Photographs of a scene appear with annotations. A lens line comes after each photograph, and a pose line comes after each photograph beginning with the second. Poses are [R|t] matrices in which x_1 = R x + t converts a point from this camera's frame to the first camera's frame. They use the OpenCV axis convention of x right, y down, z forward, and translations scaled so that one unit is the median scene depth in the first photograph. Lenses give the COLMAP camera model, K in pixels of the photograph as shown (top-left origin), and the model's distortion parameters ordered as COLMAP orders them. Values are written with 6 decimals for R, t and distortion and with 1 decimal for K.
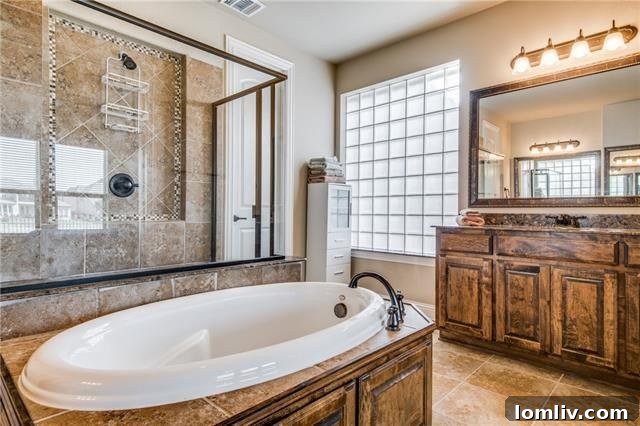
lens RADIAL K [[353.9, 0, 322.3], [0, 353.9, 214.1], [0, 0, 1]] dist [0.007139, 0.000686]
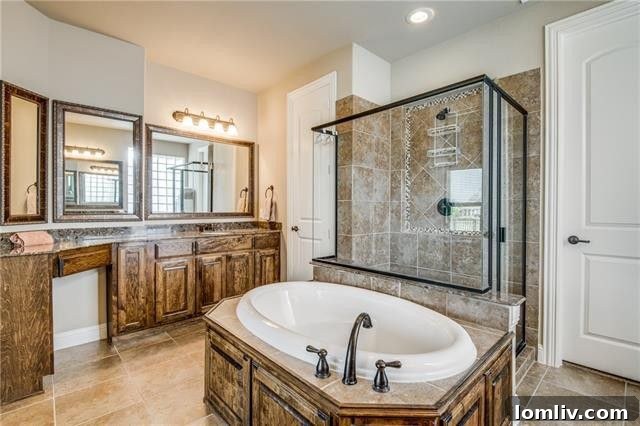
lens RADIAL K [[296.9, 0, 323.2], [0, 296.9, 209.9], [0, 0, 1]] dist [-0.002586, -0.004984]
pose [[-0.089454, -0.002122, -0.995989, 0.764822], [-0.004727, 0.999987, -0.001706, -0.086181], [0.995980, 0.004556, -0.089463, 0.837146]]
